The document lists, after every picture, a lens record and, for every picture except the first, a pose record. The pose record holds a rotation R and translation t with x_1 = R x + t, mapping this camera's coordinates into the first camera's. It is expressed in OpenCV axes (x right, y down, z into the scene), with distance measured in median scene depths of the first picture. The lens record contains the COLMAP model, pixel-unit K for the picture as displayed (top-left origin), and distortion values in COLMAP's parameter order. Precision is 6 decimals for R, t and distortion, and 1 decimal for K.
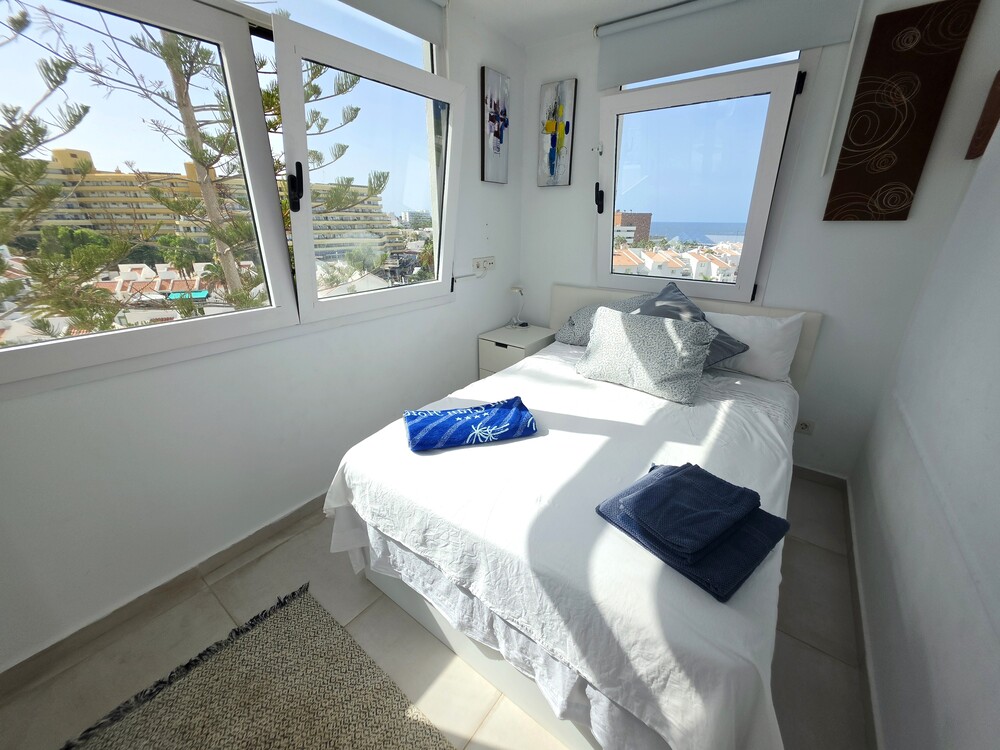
lens RADIAL K [[401.9, 0, 505.3], [0, 401.9, 375.5], [0, 0, 1]] dist [-0.002196, 0.000252]
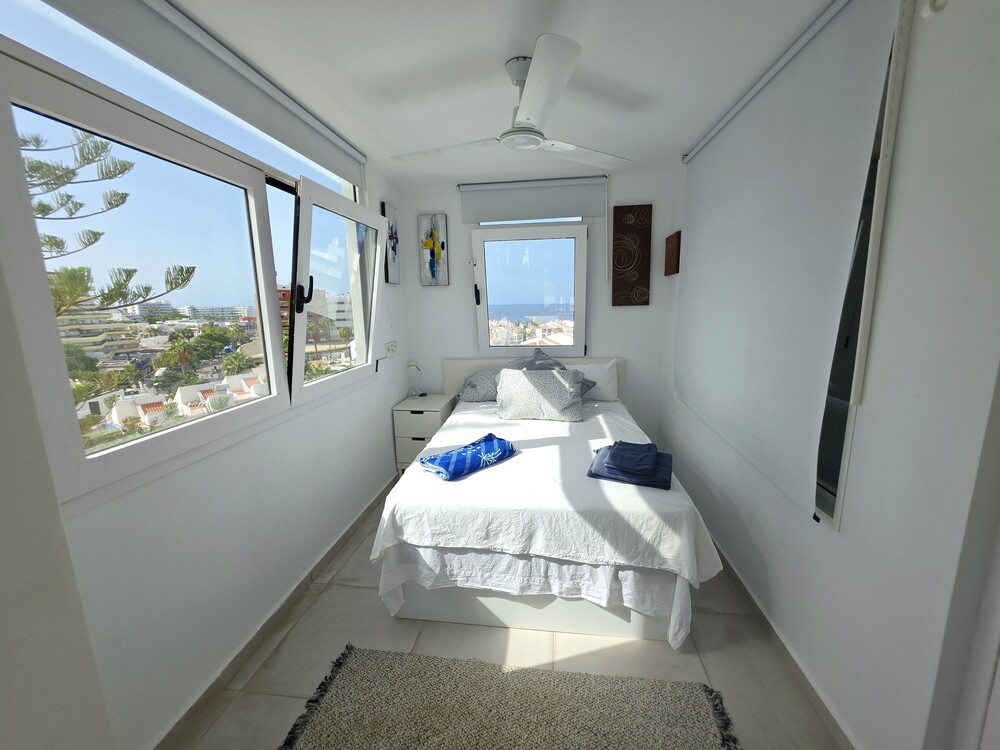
lens RADIAL K [[401.9, 0, 505.3], [0, 401.9, 375.5], [0, 0, 1]] dist [-0.002196, 0.000252]
pose [[0.868572, -0.111180, 0.482930, -0.519817], [0.203178, 0.968731, -0.142405, 0.061001], [-0.451997, 0.221810, 0.864002, -0.241326]]
